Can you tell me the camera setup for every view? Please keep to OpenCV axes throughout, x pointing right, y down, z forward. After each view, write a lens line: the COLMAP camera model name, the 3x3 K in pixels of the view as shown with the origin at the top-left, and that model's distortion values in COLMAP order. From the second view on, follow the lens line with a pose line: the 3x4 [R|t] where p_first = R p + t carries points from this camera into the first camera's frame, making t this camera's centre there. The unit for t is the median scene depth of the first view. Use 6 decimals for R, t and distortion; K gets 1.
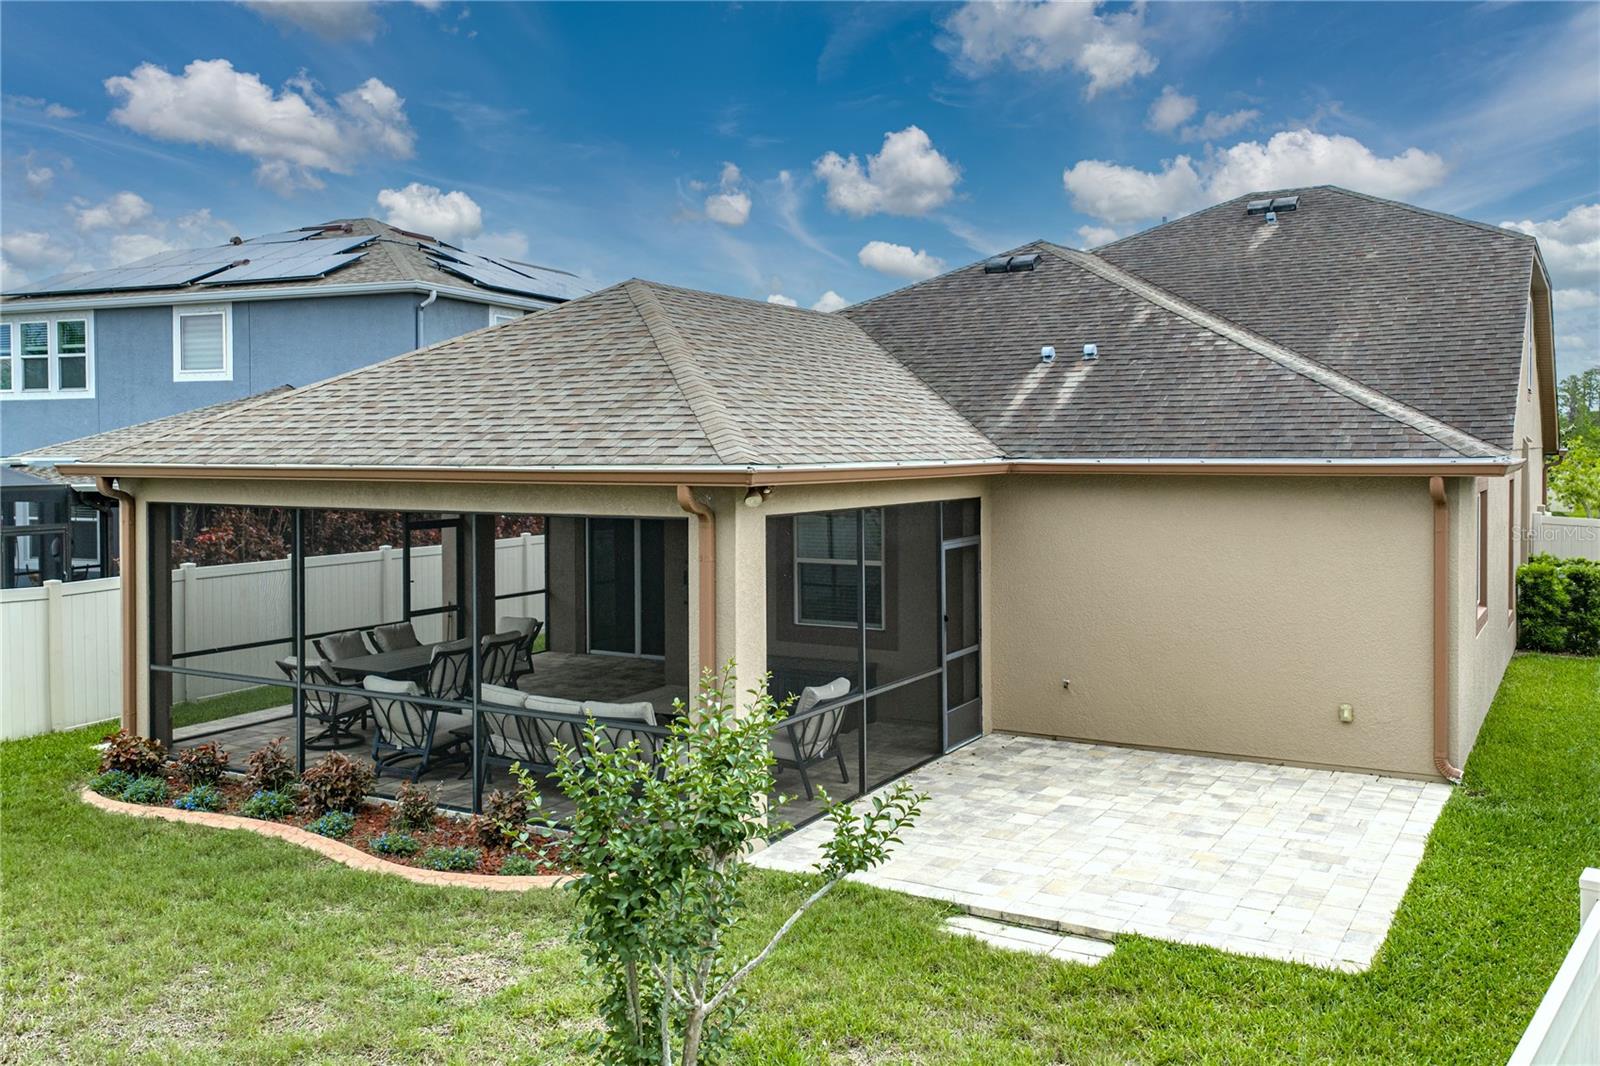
lens RADIAL K [[1334.6, 0, 795.7], [0, 1334.6, 525.1], [0, 0, 1]] dist [0.030571, -0.000098]
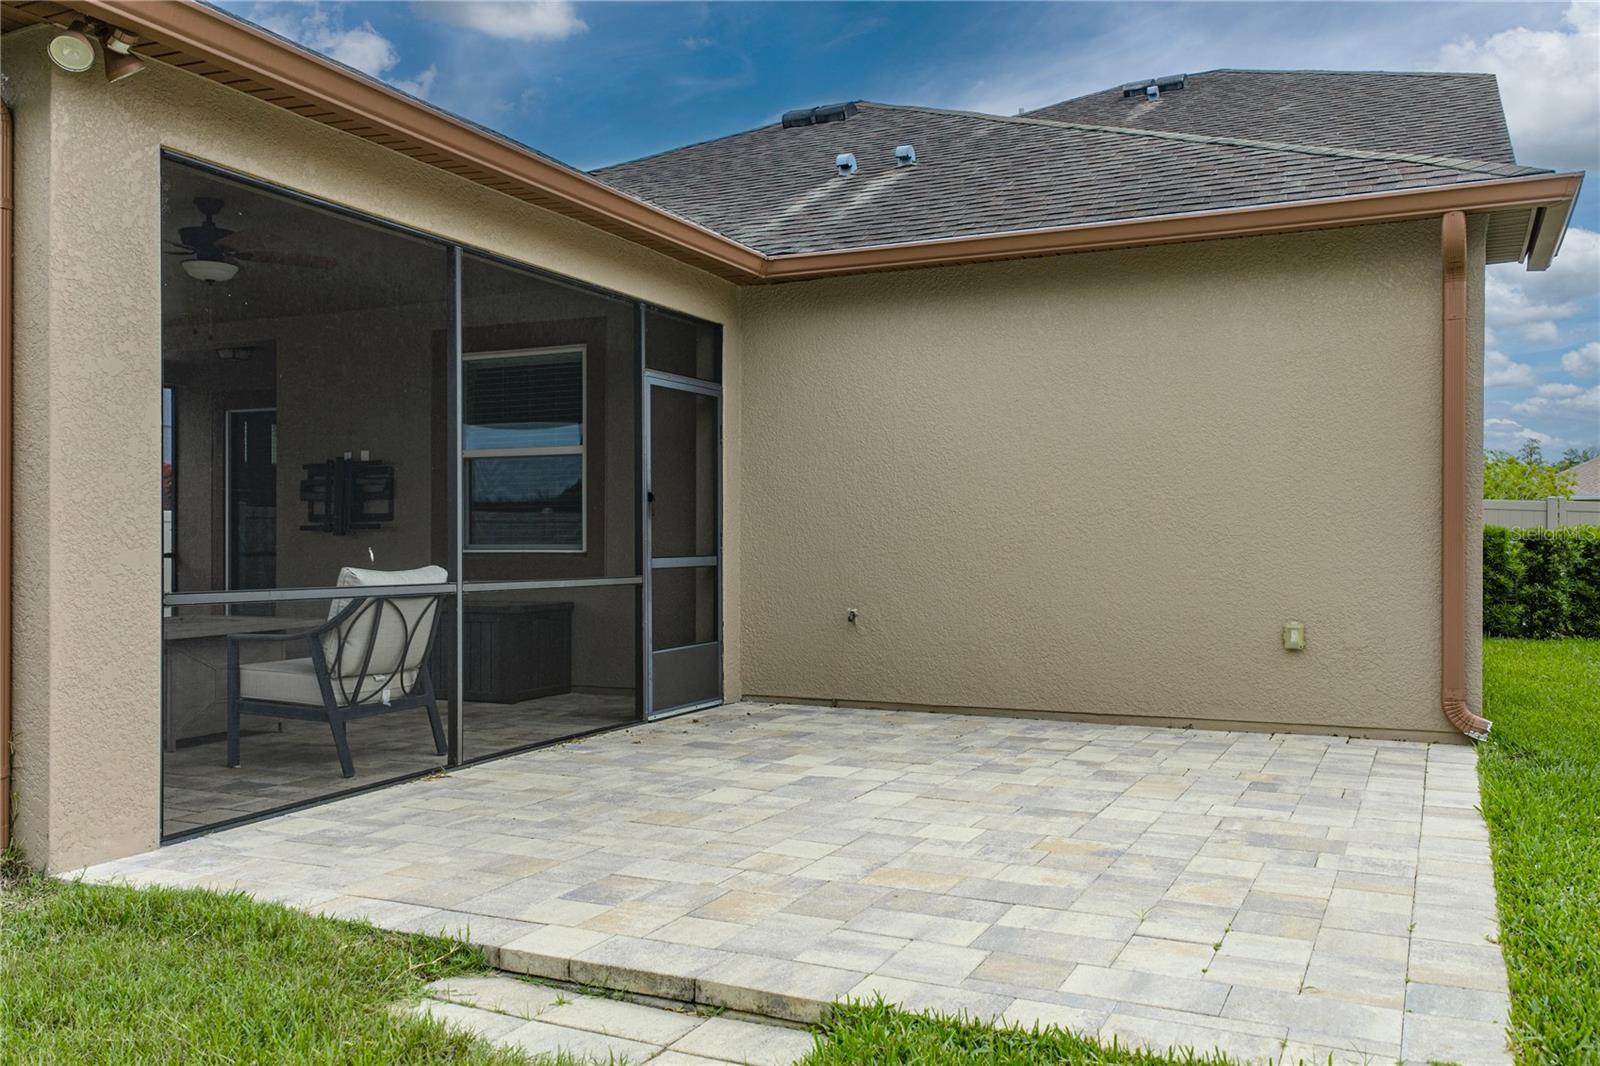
lens RADIAL K [[1312.2, 0, 800.5], [0, 1312.2, 602.6], [0, 0, 1]] dist [0.028142, 0.007396]
pose [[0.995679, 0.005524, 0.092702, 0.145315], [-0.004348, 0.999908, -0.012882, 0.145091], [-0.092765, 0.012424, 0.995611, 0.466772]]
